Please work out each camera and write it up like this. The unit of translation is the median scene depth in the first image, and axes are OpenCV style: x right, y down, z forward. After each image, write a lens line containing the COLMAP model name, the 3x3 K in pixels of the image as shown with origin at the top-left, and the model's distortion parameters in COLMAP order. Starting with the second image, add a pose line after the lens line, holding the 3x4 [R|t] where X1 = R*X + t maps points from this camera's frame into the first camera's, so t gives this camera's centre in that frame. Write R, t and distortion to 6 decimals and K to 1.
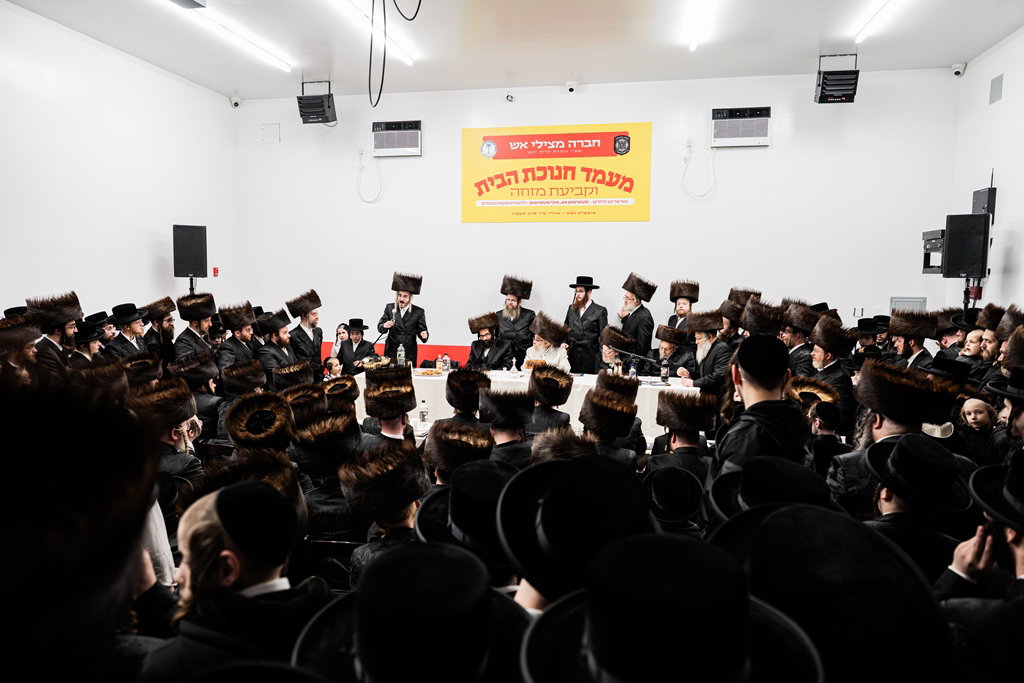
lens RADIAL K [[689.5, 0, 515.4], [0, 689.5, 342.1], [0, 0, 1]] dist [0.007953, -0.005285]
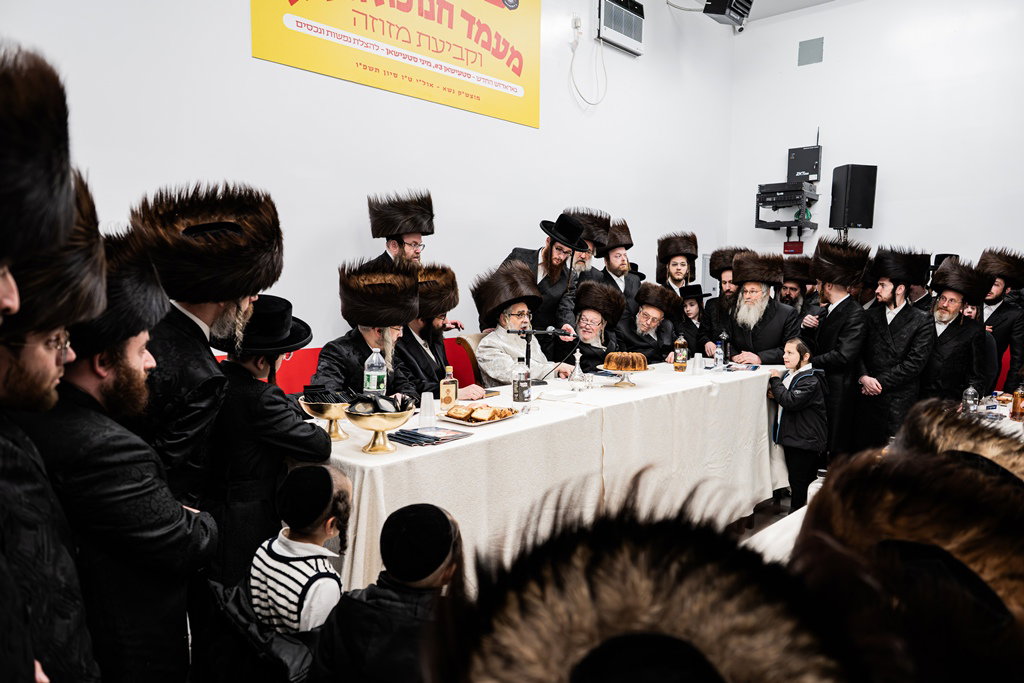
lens RADIAL K [[689.5, 0, 513.3], [0, 689.5, 352.8], [0, 0, 1]] dist [0.007953, -0.005285]
pose [[0.525700, -0.095317, 0.845313, -0.386450], [0.074531, 0.995042, 0.065850, -0.011413], [-0.847399, 0.028385, 0.530197, 0.688742]]
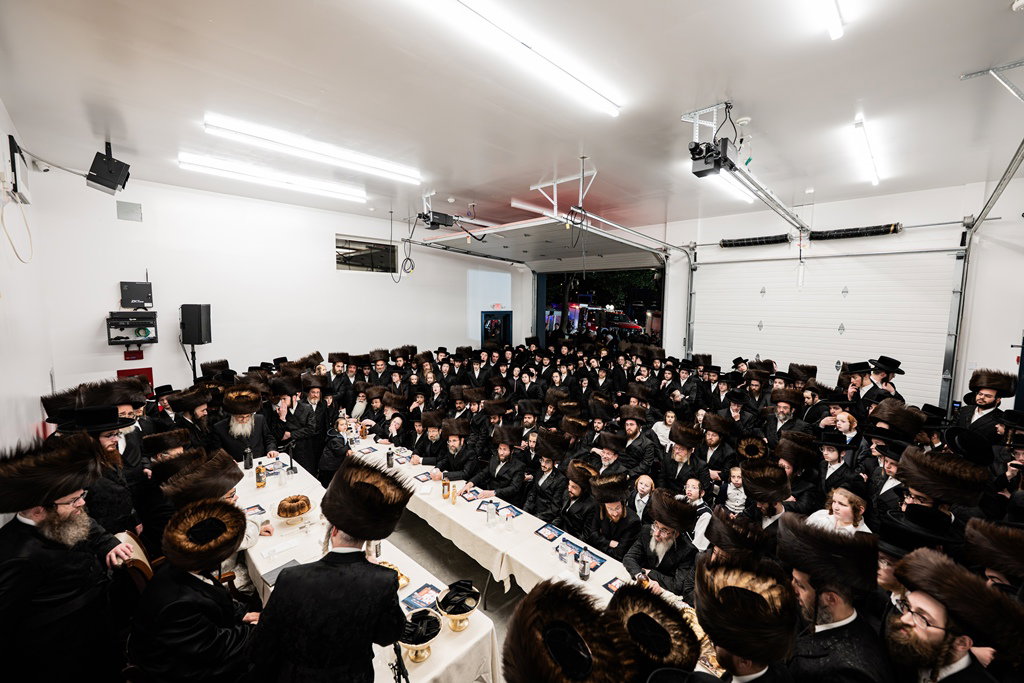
lens RADIAL K [[399.7, 0, 513.0], [0, 399.7, 339.3], [0, 0, 1]] dist [-0.004538, 0.000158]
pose [[-0.831098, -0.072178, 0.551422, -0.346058], [0.027392, 0.985025, 0.170219, -0.185257], [-0.555451, 0.156574, -0.816675, 1.041674]]
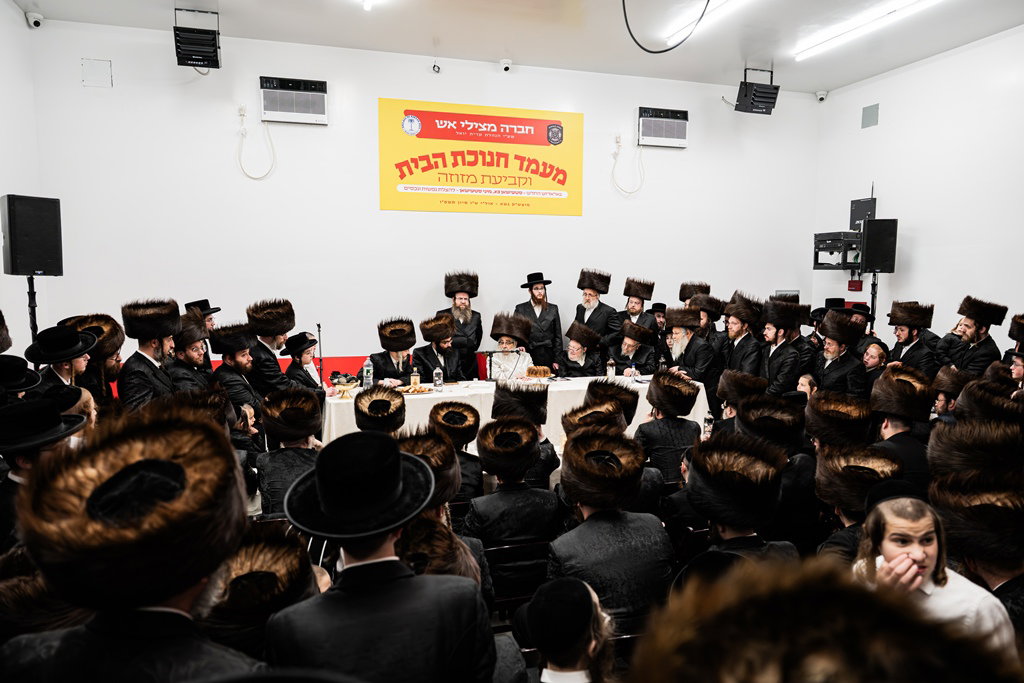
lens RADIAL K [[689.5, 0, 516.3], [0, 689.5, 347.3], [0, 0, 1]] dist [0.007953, -0.005285]
pose [[0.880962, -0.053801, 0.470118, -0.356664], [0.048551, 0.998549, 0.023294, -0.017697], [-0.470689, 0.002303, 0.882296, 0.187755]]
